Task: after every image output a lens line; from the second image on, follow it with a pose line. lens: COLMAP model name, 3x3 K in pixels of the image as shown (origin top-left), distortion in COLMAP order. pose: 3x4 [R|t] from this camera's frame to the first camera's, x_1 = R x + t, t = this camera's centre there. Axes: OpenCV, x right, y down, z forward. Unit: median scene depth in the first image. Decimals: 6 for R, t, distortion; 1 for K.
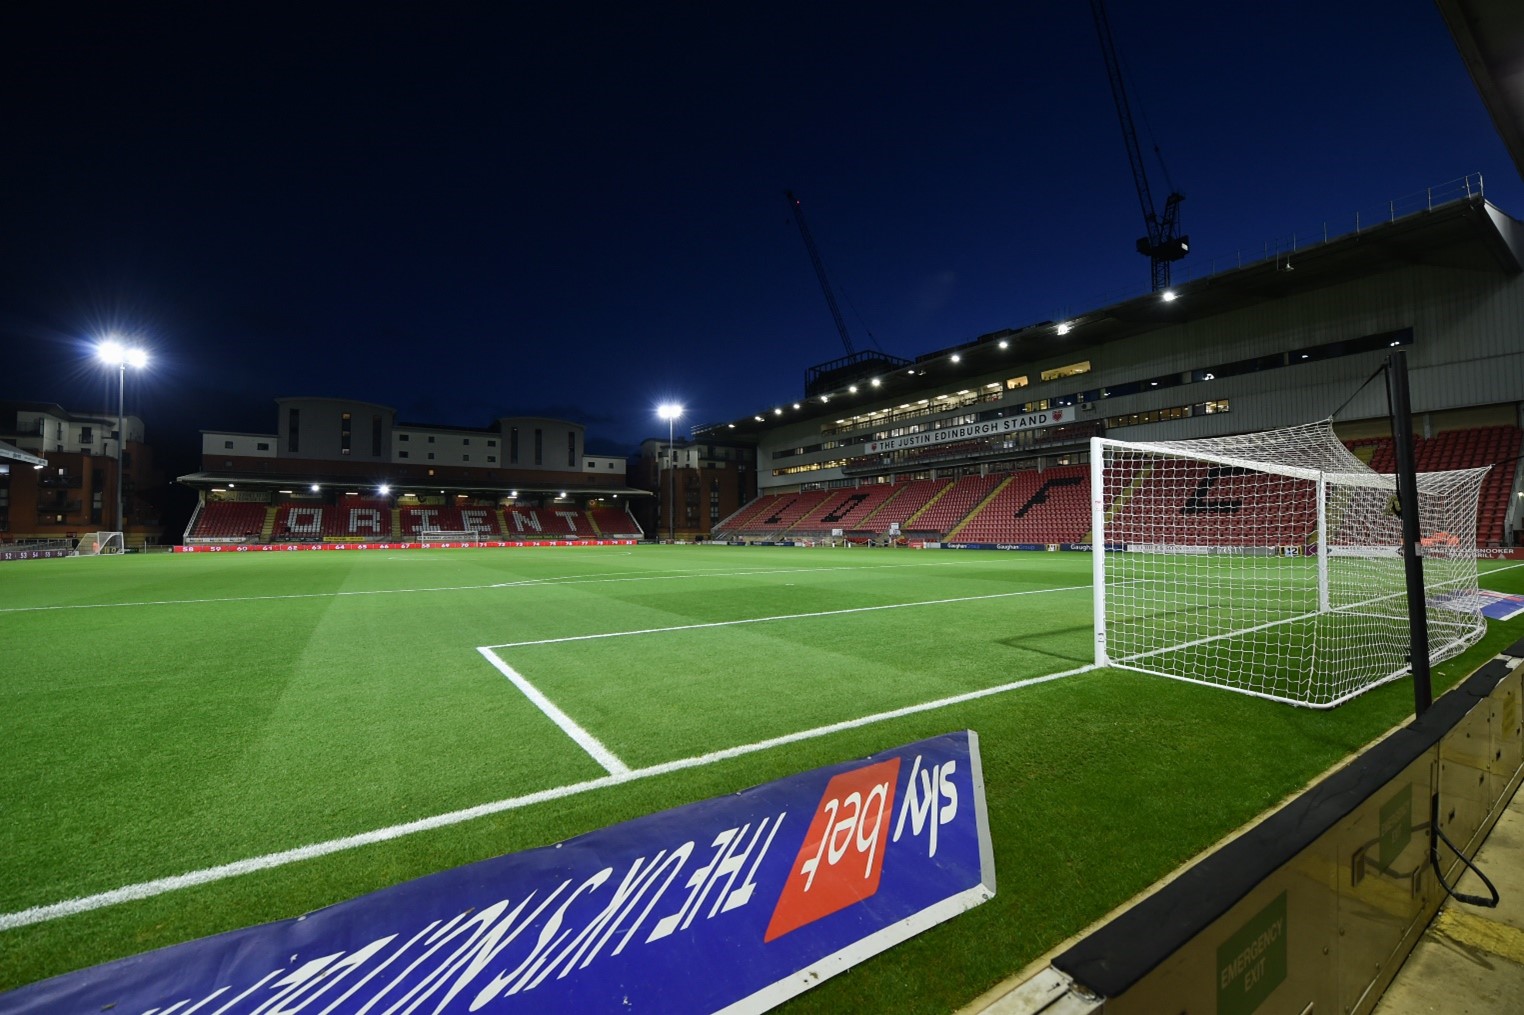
lens RADIAL K [[624.5, 0, 768.3], [0, 624.5, 490.0], [0, 0, 1]] dist [-0.002682, -0.000255]
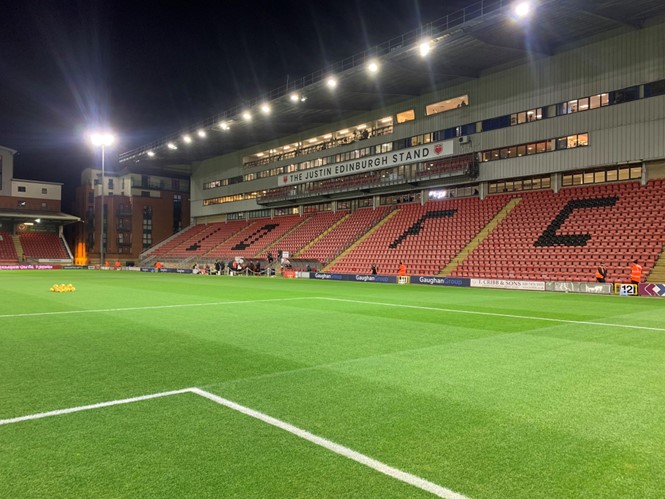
lens RADIAL K [[512.2, 0, 332.5], [0, 512.2, 249.5], [0, 0, 1]] dist [0.076680, -0.123671]
pose [[0.991414, 0.019876, 0.129243, 0.149346], [-0.025940, 0.998631, 0.045412, 0.008122], [-0.128163, -0.048375, 0.990573, 0.146352]]
